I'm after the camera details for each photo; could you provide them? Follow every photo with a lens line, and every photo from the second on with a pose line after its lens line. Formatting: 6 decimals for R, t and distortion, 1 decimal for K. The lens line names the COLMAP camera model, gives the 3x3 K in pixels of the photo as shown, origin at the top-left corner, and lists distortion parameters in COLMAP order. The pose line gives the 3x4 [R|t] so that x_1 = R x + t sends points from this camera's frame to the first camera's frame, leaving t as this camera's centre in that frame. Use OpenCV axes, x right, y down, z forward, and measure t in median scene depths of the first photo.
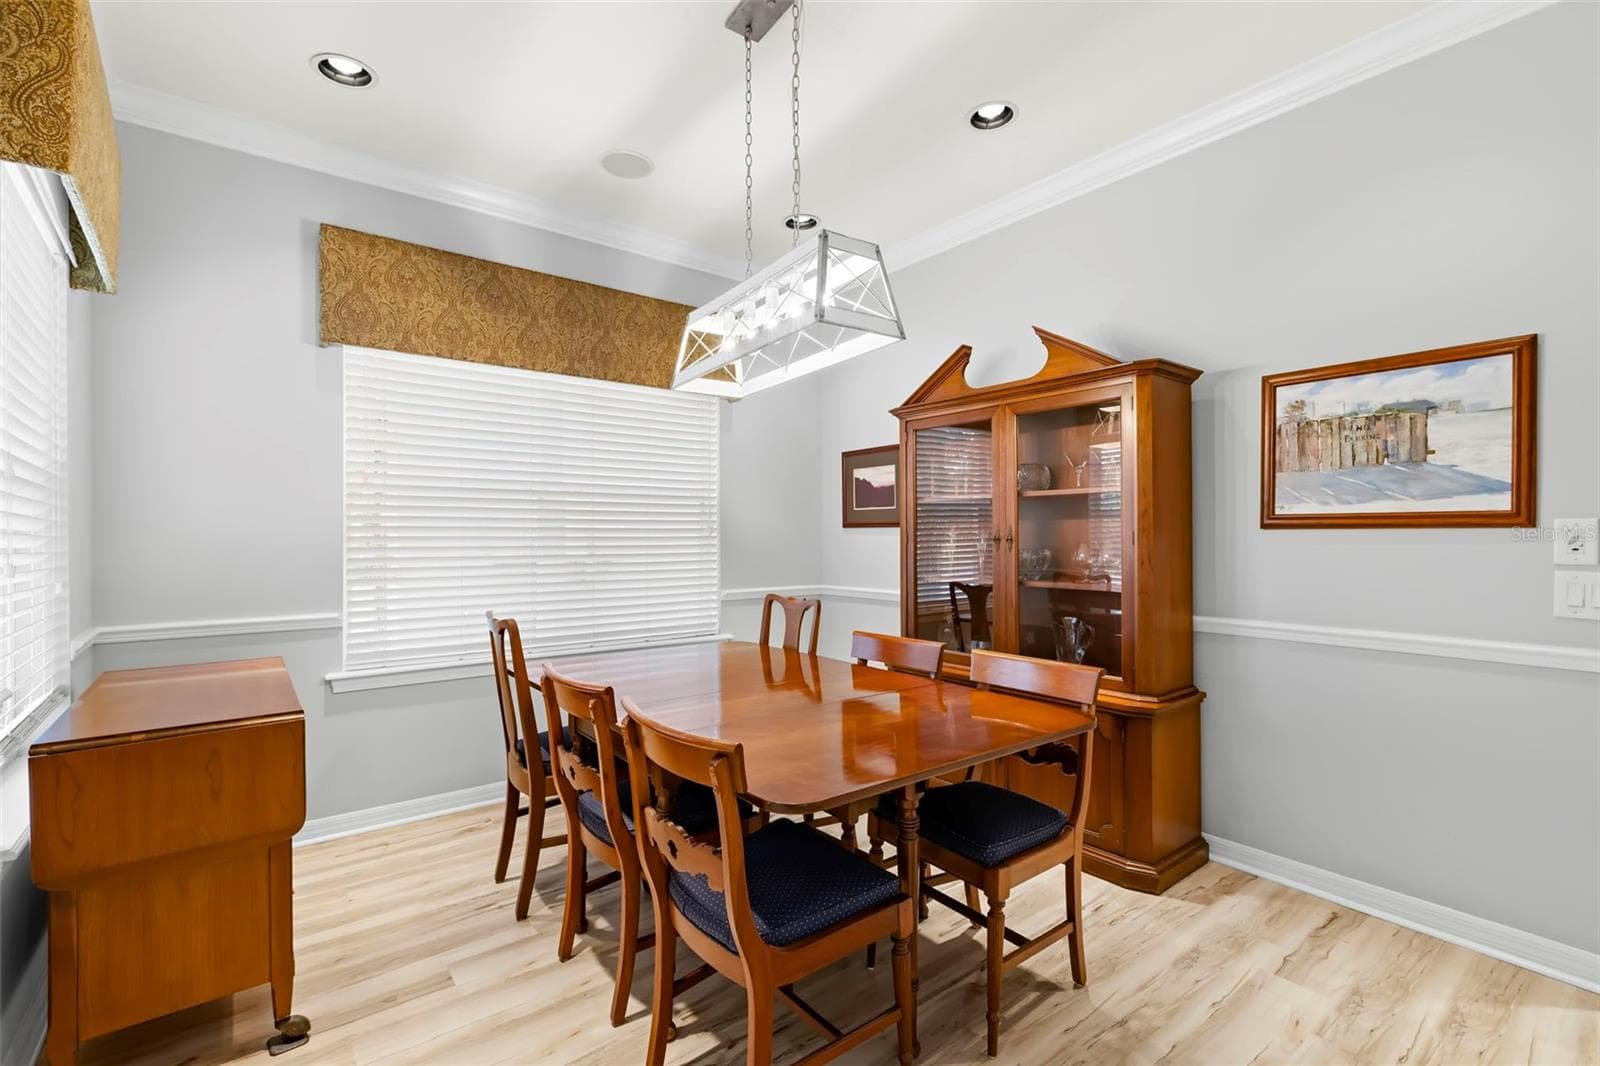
lens RADIAL K [[716.5, 0, 812.7], [0, 716.5, 532.4], [0, 0, 1]] dist [0.001778, -0.000877]
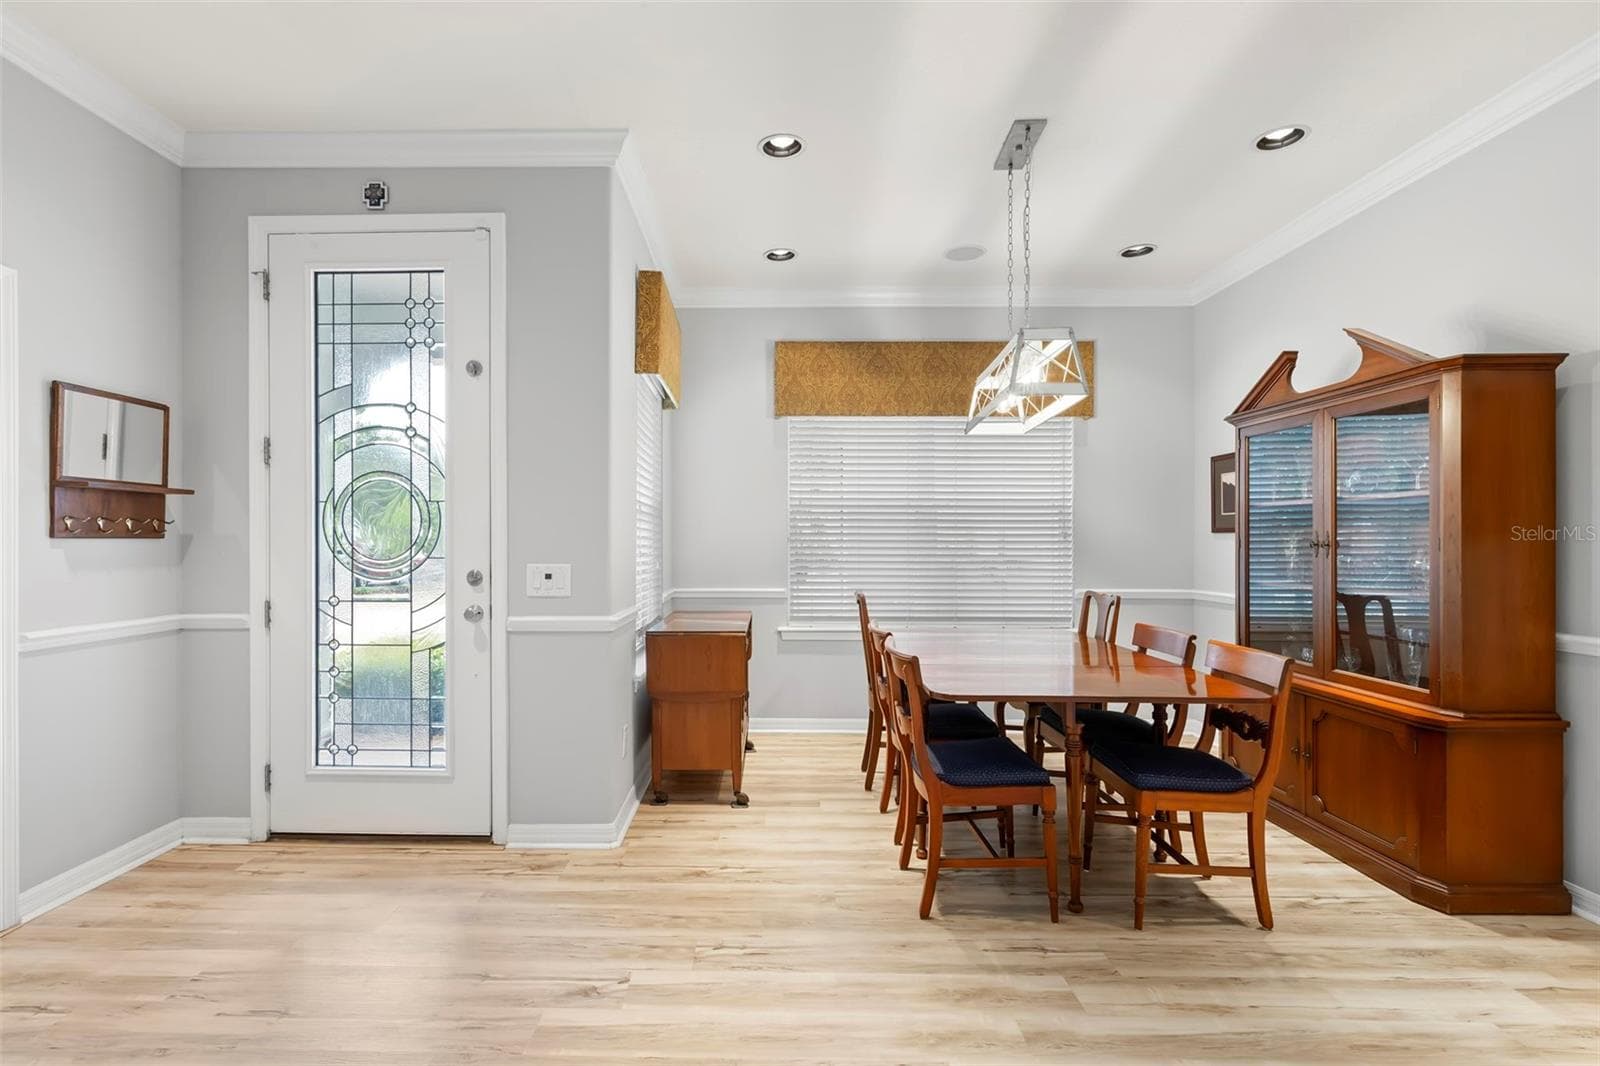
lens RADIAL K [[716.5, 0, 793.2], [0, 716.5, 539.3], [0, 0, 1]] dist [0.001778, -0.000877]
pose [[0.805253, 0.003596, -0.592921, 0.279956], [-0.001426, 0.999990, 0.004128, -0.001145], [0.592930, -0.002478, 0.805250, -0.245304]]
